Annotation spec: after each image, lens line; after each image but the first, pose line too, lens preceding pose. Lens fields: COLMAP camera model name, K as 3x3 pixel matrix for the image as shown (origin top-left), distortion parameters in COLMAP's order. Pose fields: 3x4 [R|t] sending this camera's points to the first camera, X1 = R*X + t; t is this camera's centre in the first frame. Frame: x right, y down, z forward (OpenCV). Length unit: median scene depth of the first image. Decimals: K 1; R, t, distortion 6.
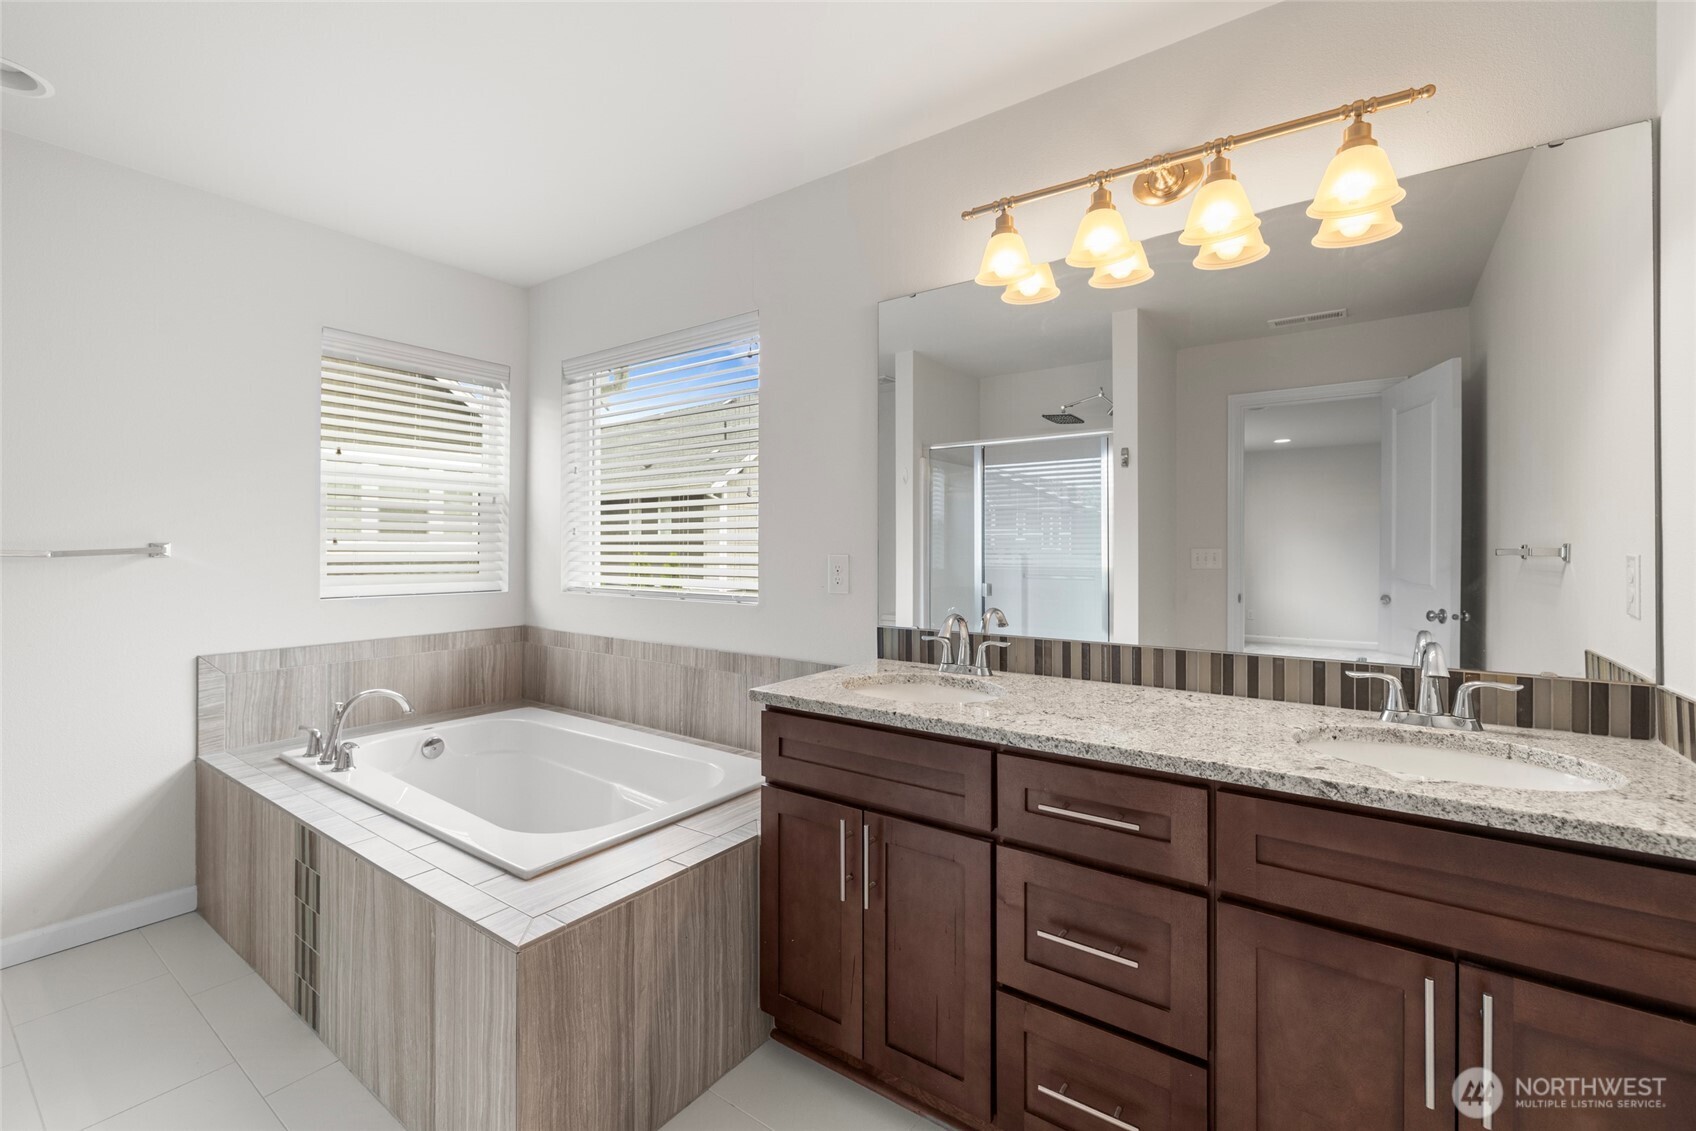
lens RADIAL K [[714.8, 0, 844.0], [0, 714.8, 563.4], [0, 0, 1]] dist [0.000017, -0.000139]
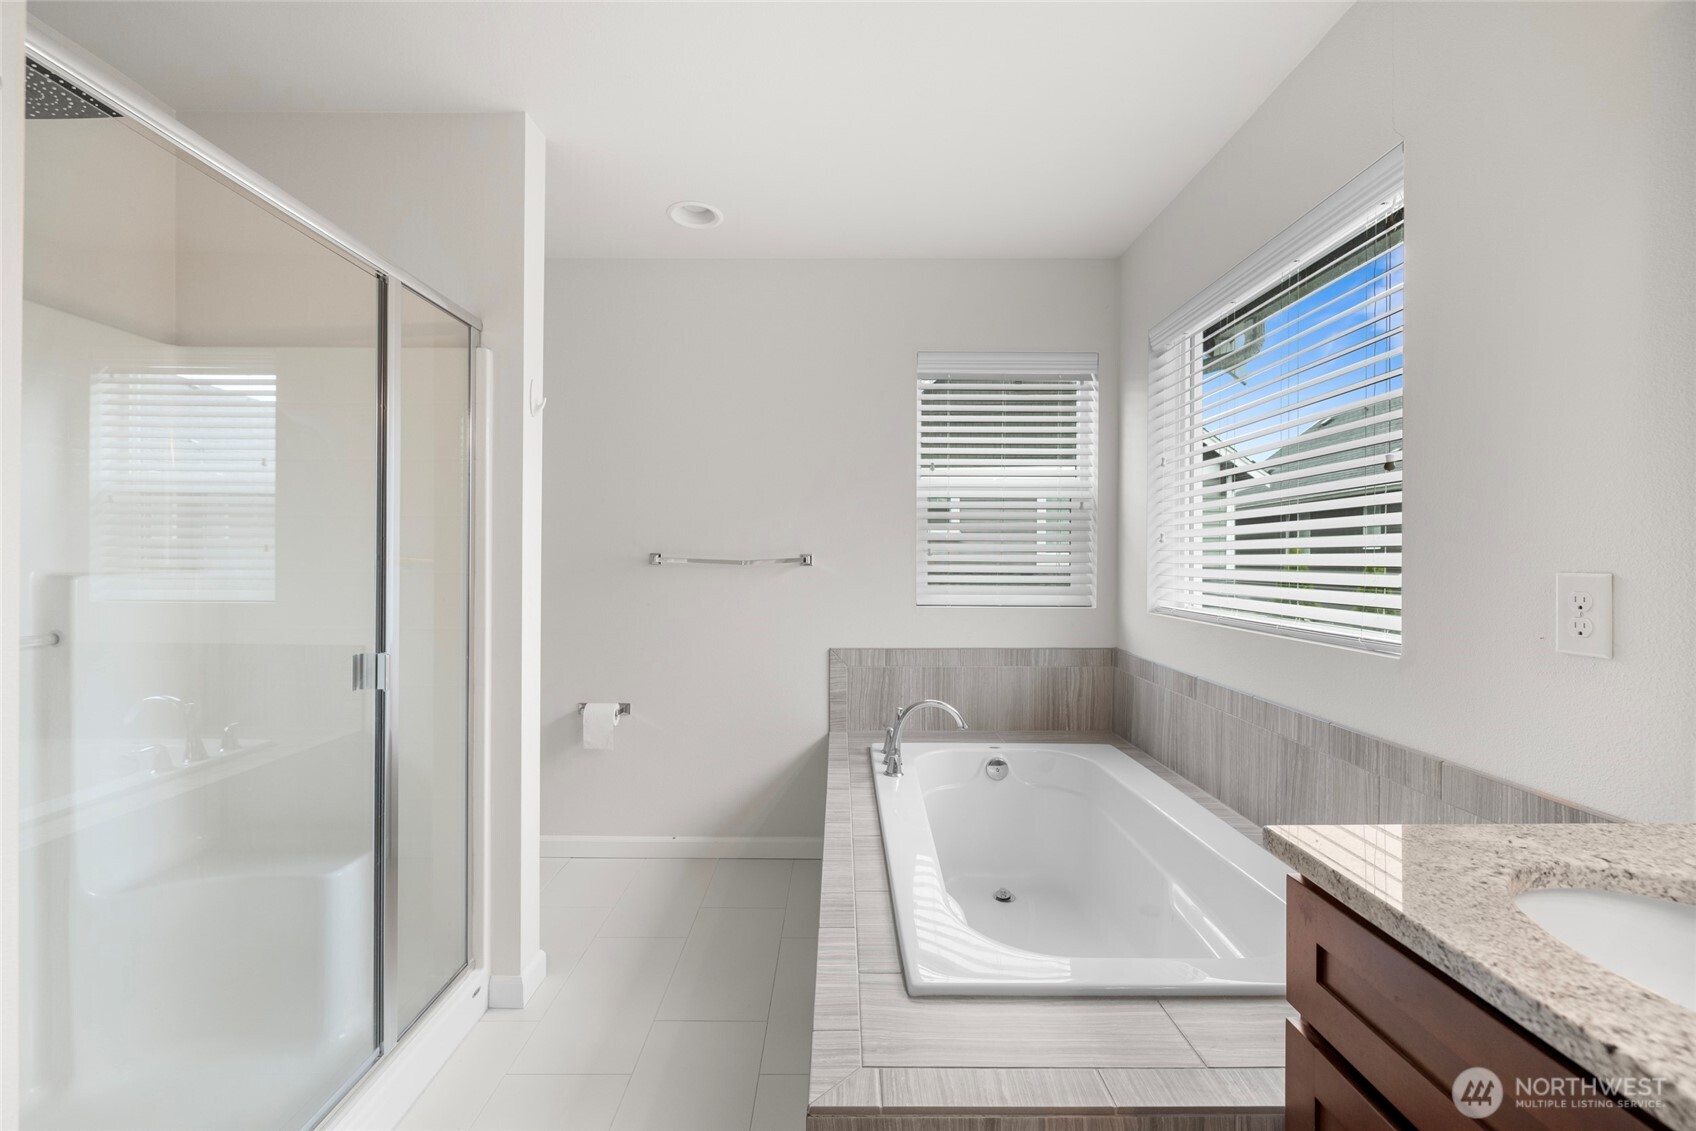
lens RADIAL K [[714.8, 0, 844.0], [0, 714.8, 563.4], [0, 0, 1]] dist [0.000017, -0.000139]
pose [[0.592294, 0.006178, -0.805699, 0.065918], [-0.017770, 0.999828, -0.005397, -0.006162], [0.805526, 0.017514, 0.592301, 0.260974]]
